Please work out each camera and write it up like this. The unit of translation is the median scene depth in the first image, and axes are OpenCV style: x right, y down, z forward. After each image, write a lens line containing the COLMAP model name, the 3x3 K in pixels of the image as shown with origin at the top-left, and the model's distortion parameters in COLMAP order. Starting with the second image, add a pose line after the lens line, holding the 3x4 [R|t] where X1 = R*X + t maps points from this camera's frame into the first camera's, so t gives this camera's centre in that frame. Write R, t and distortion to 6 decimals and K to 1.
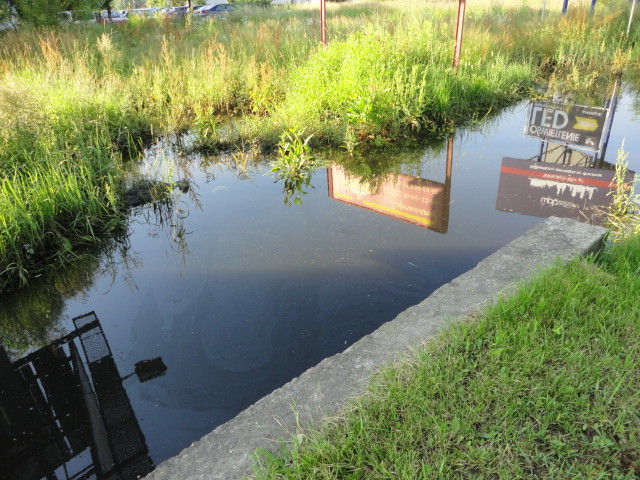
lens RADIAL K [[479.4, 0, 320.0], [0, 479.4, 240.0], [0, 0, 1]] dist [-0.042227, 0.009068]
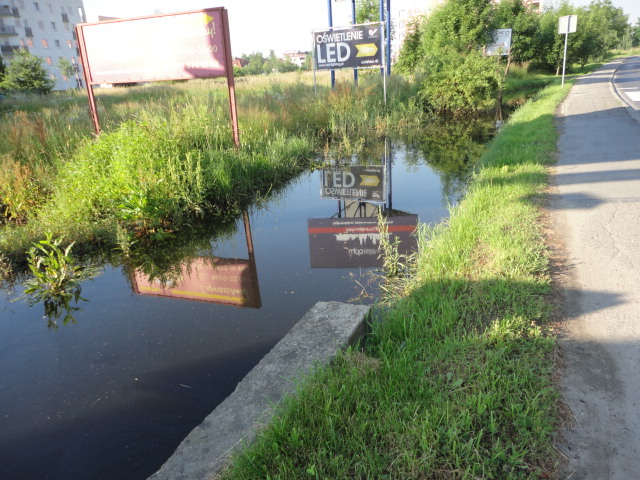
lens RADIAL K [[477.4, 0, 320.0], [0, 477.4, 240.0], [0, 0, 1]] dist [0.007097, 0.006710]
pose [[0.918893, -0.157250, 0.361812, 0.051337], [0.209133, 0.971820, -0.108763, -0.021687], [-0.334513, 0.175608, 0.925885, 0.023529]]
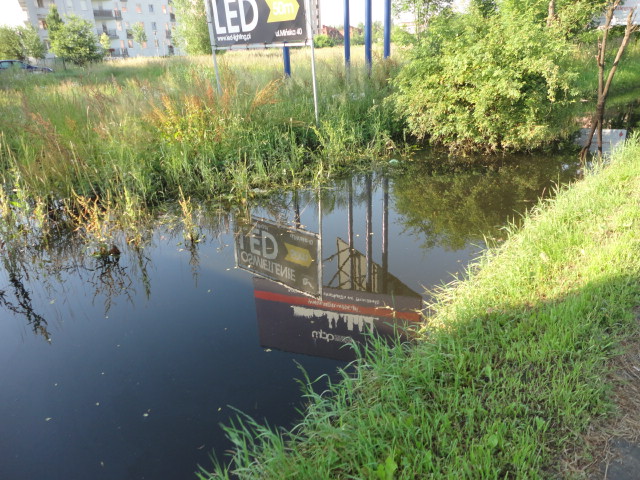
lens RADIAL K [[477.4, 0, 320.0], [0, 477.4, 240.0], [0, 0, 1]] dist [0.007097, 0.006710]
pose [[0.986543, -0.079760, 0.142730, 1.351723], [0.092161, 0.992322, -0.082486, -0.567395], [-0.135055, 0.094530, 0.986319, 1.023625]]
